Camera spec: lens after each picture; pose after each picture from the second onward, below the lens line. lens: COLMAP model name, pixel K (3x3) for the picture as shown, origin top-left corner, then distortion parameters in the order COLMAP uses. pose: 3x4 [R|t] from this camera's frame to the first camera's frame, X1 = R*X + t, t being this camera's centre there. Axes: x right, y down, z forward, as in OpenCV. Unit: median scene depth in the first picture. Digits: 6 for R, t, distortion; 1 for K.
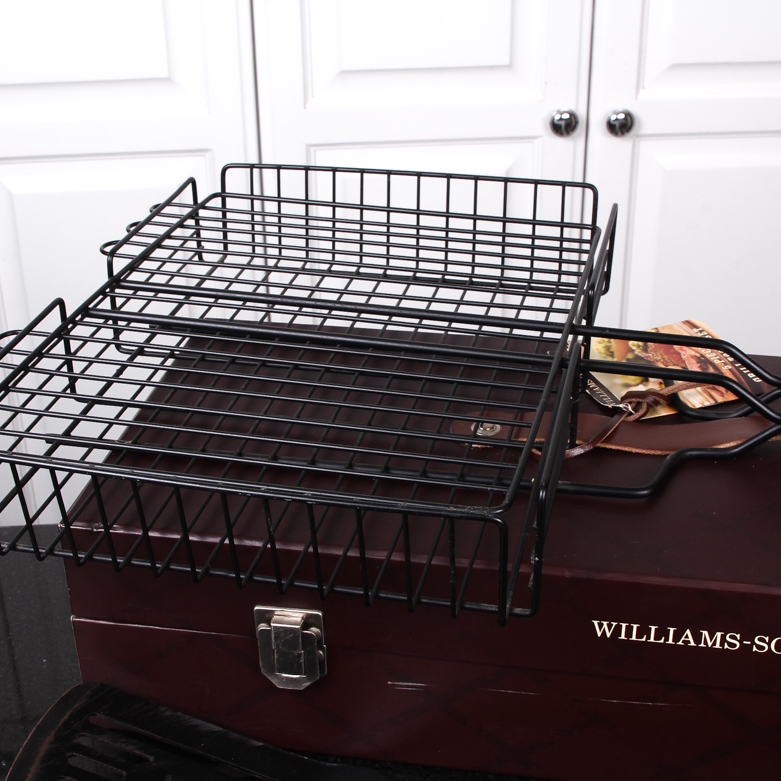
lens RADIAL K [[1349.8, 0, 390.5], [0, 1349.8, 390.5], [0, 0, 1]] dist [-0.071427, -0.059891]
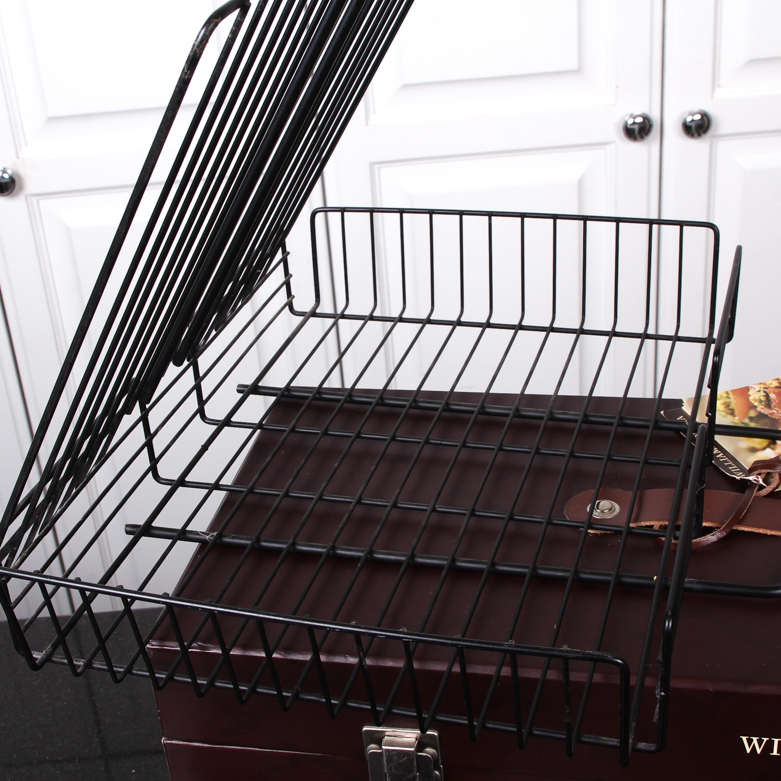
lens RADIAL K [[1349.8, 0, 390.5], [0, 1349.8, 390.5], [0, 0, 1]] dist [-0.071427, -0.059891]
pose [[0.998137, -0.042287, -0.043974, -0.031421], [0.042727, 0.999045, 0.009103, -0.071158], [0.043547, -0.010965, 0.998991, 0.091694]]
